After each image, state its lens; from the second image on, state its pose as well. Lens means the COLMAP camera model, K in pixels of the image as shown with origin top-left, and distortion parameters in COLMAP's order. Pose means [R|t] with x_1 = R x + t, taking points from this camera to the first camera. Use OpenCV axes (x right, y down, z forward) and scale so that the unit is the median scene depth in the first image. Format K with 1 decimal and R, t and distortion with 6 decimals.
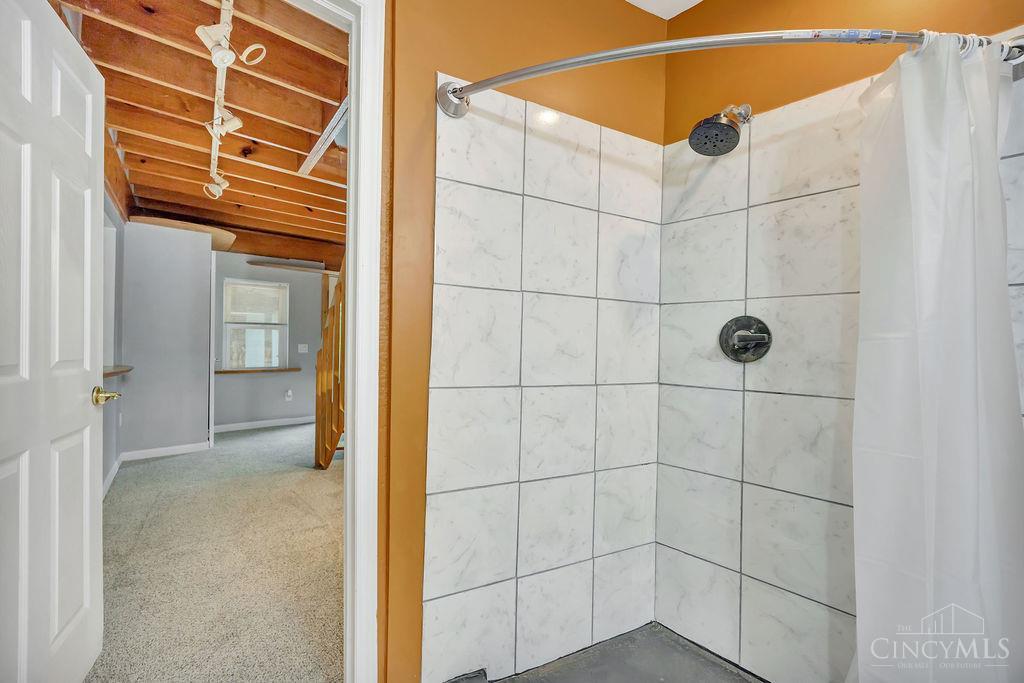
lens RADIAL K [[394.0, 0, 513.4], [0, 394.0, 343.9], [0, 0, 1]] dist [0.000277, -0.000066]
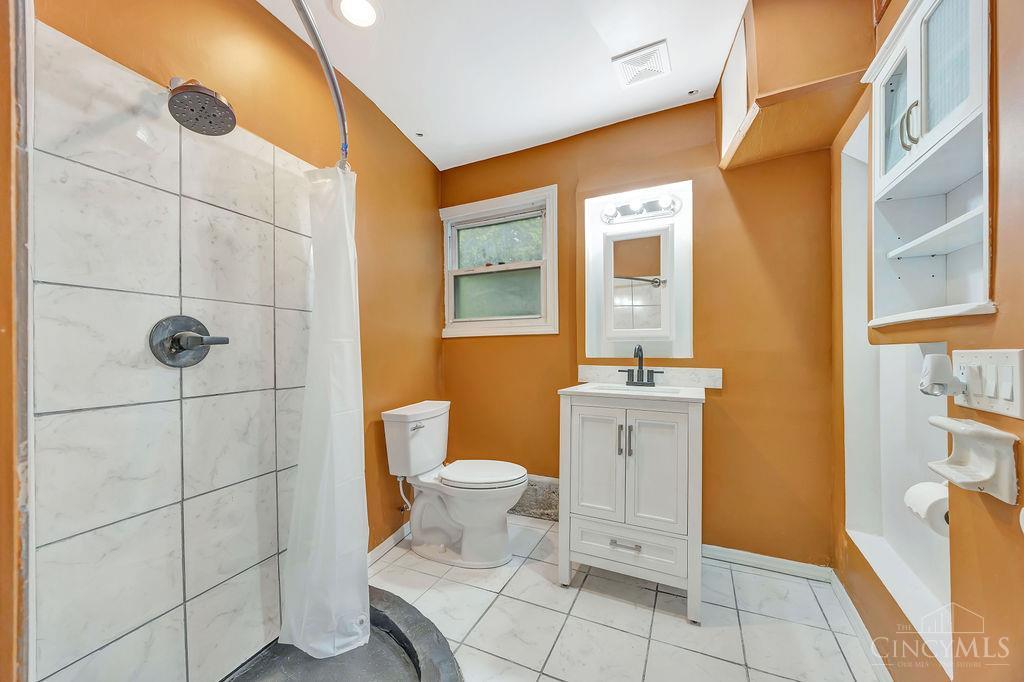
lens RADIAL K [[394.0, 0, 509.8], [0, 394.0, 347.7], [0, 0, 1]] dist [0.000277, -0.000066]
pose [[-0.397582, -0.007154, 0.917539, -0.532946], [0.004291, 0.999944, 0.009655, -0.003001], [-0.917556, 0.007776, -0.397529, 0.673102]]
